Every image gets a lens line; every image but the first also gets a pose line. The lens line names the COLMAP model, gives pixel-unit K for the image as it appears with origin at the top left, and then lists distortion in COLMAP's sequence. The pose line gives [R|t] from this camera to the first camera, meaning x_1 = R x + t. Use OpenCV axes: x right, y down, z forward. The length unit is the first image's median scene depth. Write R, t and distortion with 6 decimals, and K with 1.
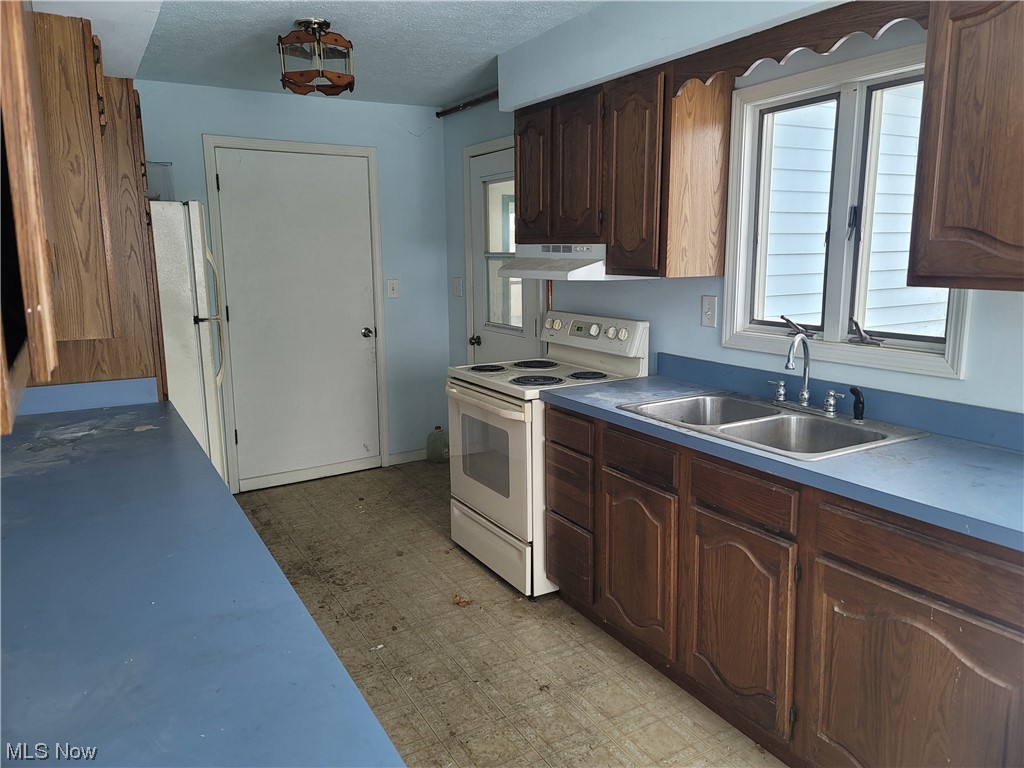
lens RADIAL K [[751.9, 0, 521.7], [0, 751.9, 376.6], [0, 0, 1]] dist [0.076653, -0.054251]
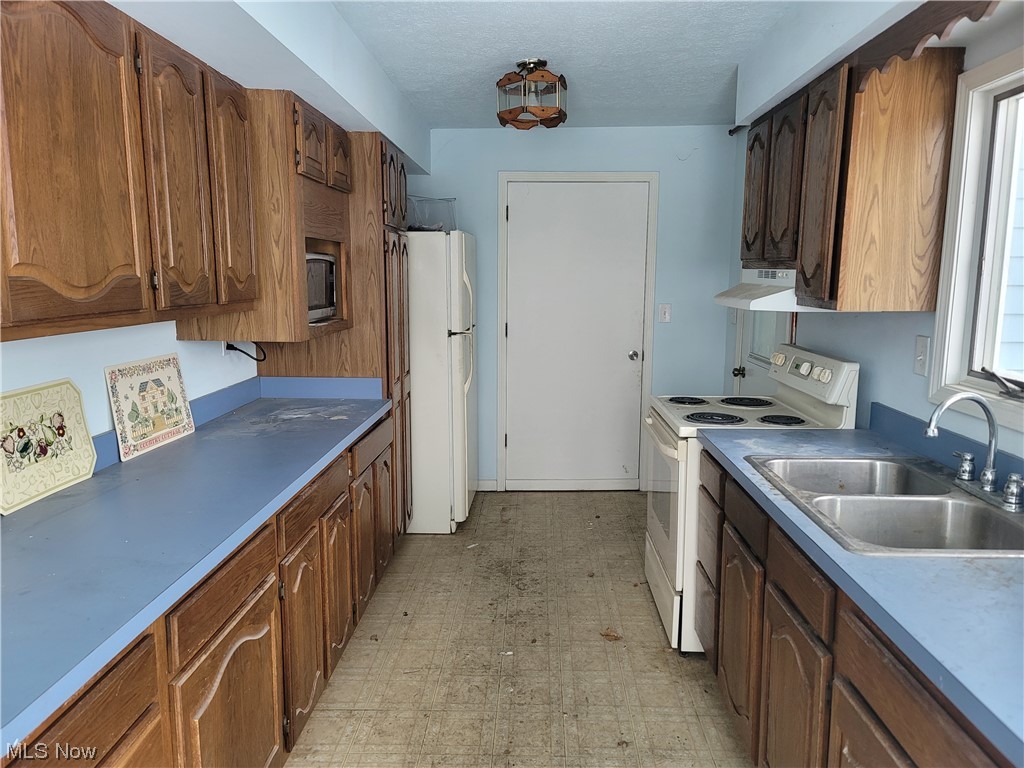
lens RADIAL K [[751.9, 0, 518.3], [0, 751.9, 390.0], [0, 0, 1]] dist [0.076653, -0.054251]
pose [[0.843130, 0.094644, -0.529316, 0.320779], [-0.101213, 0.994726, 0.016641, -0.021380], [0.528099, 0.039543, 0.848262, 0.102152]]
